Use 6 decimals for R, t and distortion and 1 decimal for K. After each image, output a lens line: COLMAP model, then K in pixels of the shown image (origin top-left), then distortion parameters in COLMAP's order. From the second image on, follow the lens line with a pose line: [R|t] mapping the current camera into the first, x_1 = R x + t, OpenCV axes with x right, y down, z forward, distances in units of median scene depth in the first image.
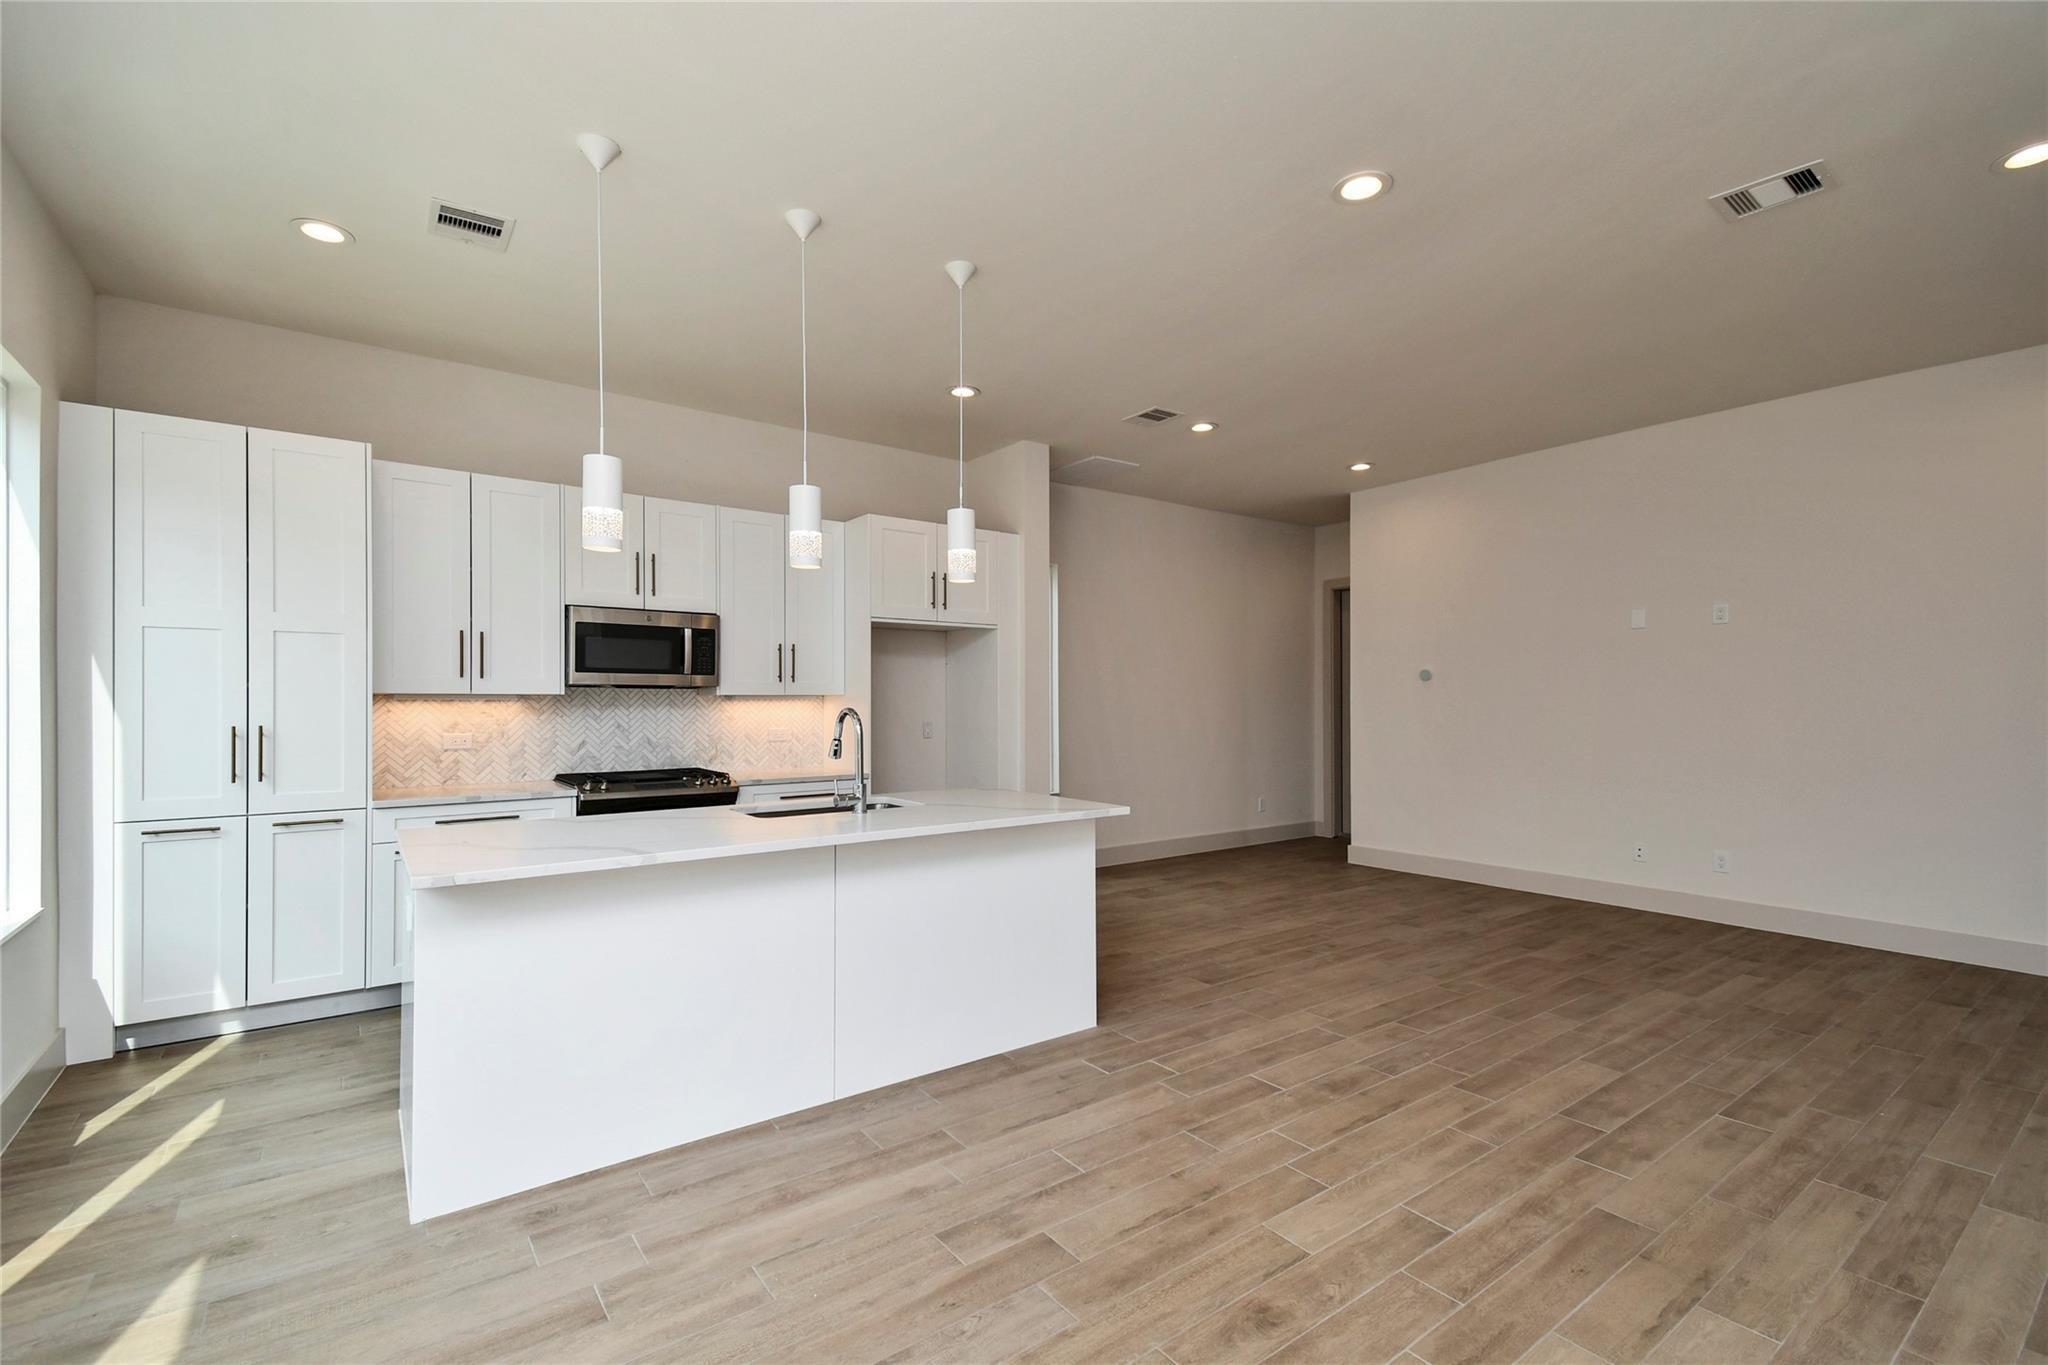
lens RADIAL K [[889.5, 0, 1011.8], [0, 889.5, 702.3], [0, 0, 1]] dist [0.034179, -0.012079]
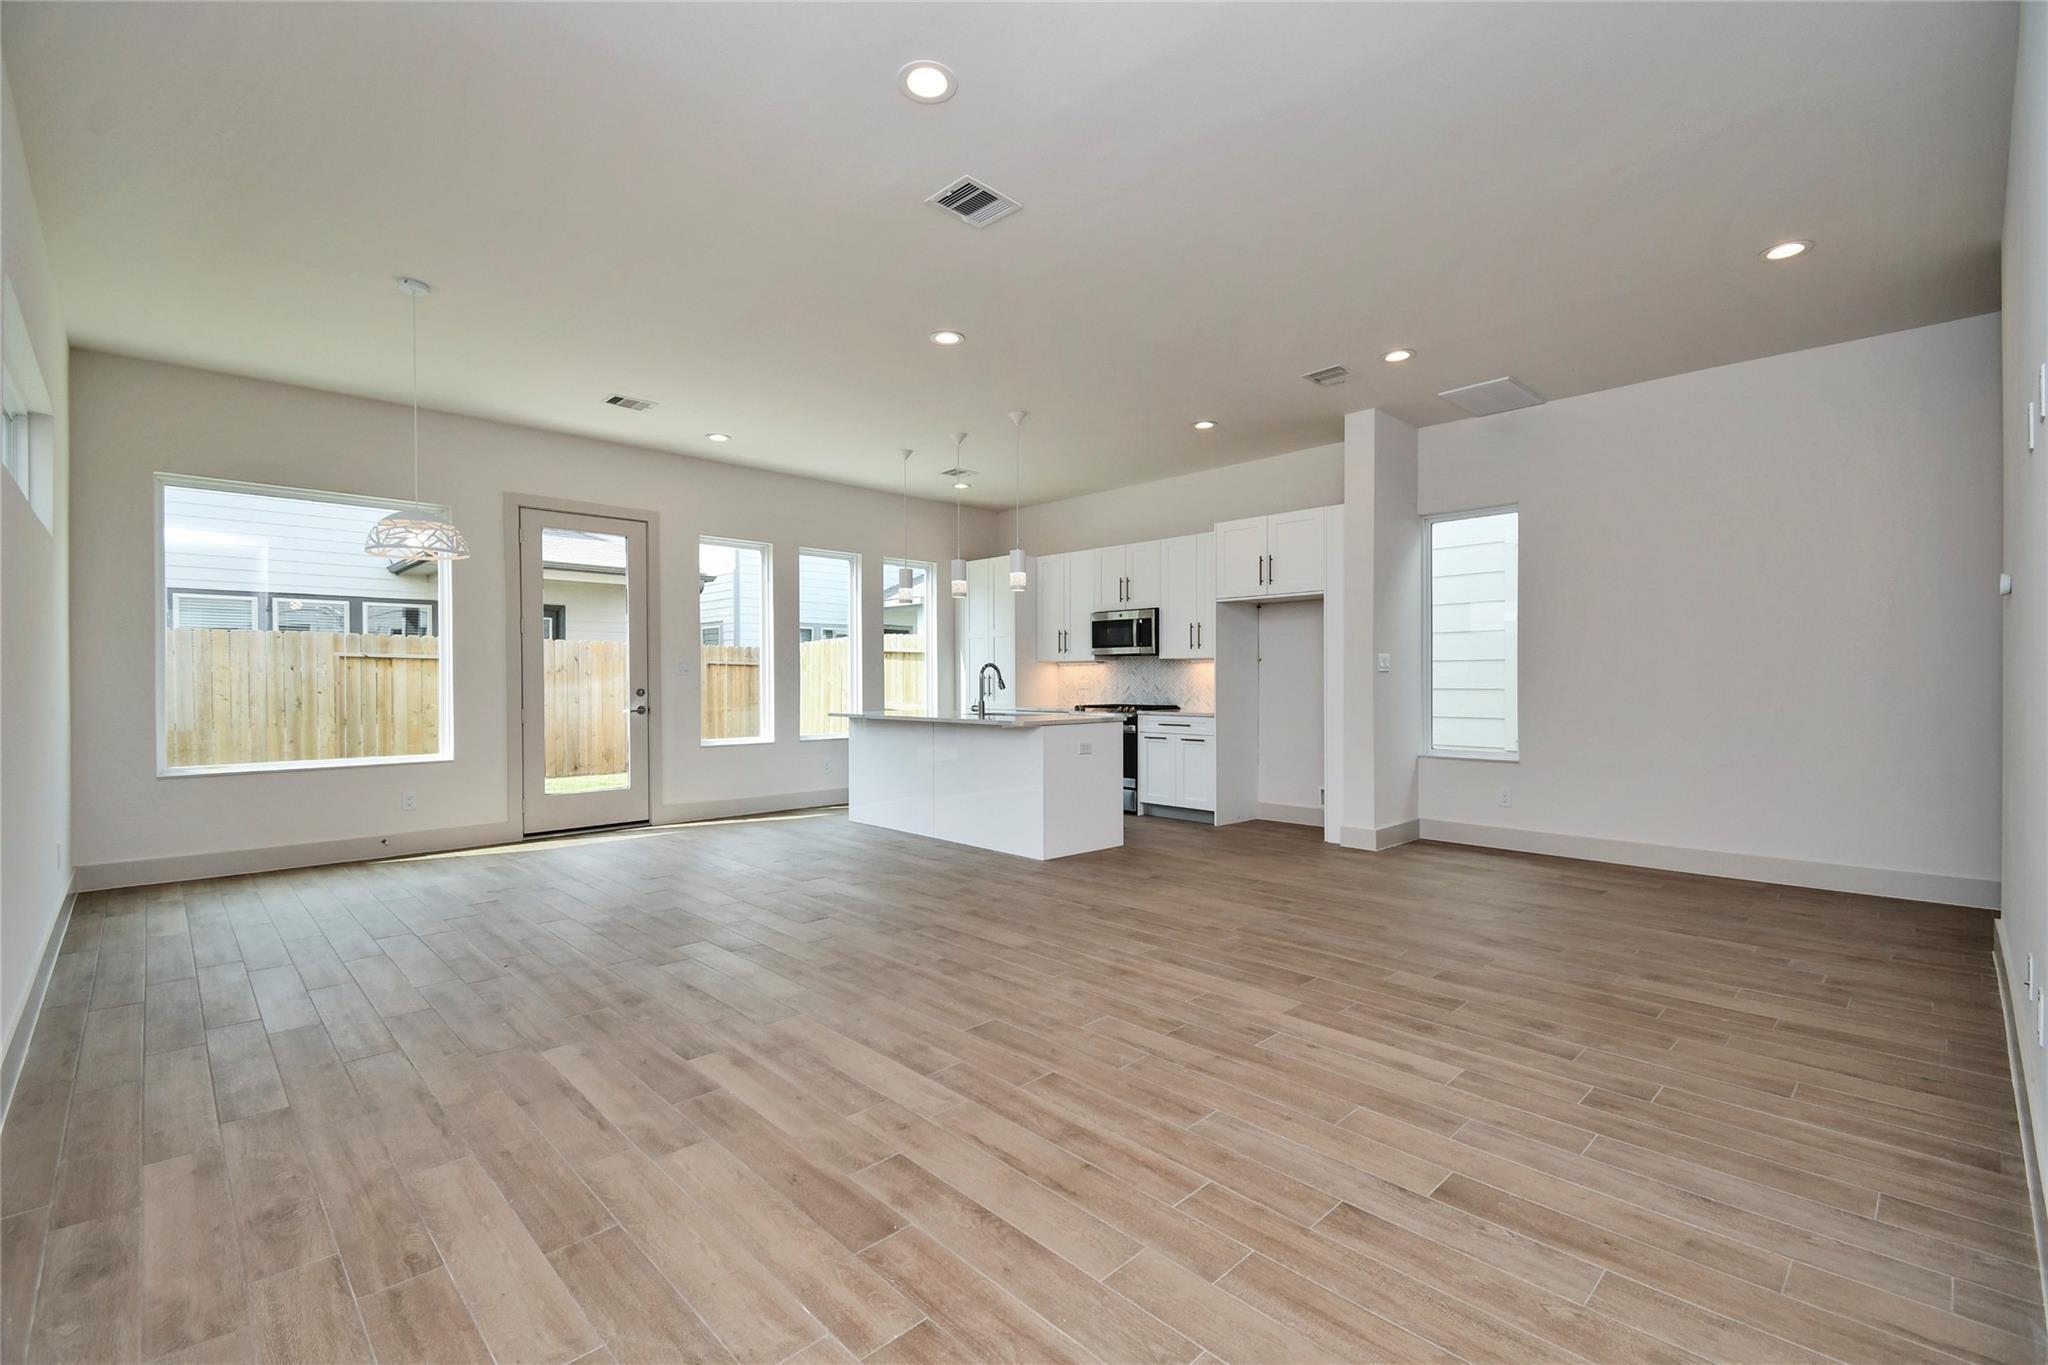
lens RADIAL K [[889.5, 0, 1025.7], [0, 889.5, 682.7], [0, 0, 1]] dist [0.034179, -0.012079]
pose [[0.139898, 0.003795, -0.990159, 1.672227], [0.001265, 0.999991, 0.004011, 0.038966], [0.990165, -0.001814, 0.139892, 0.750137]]
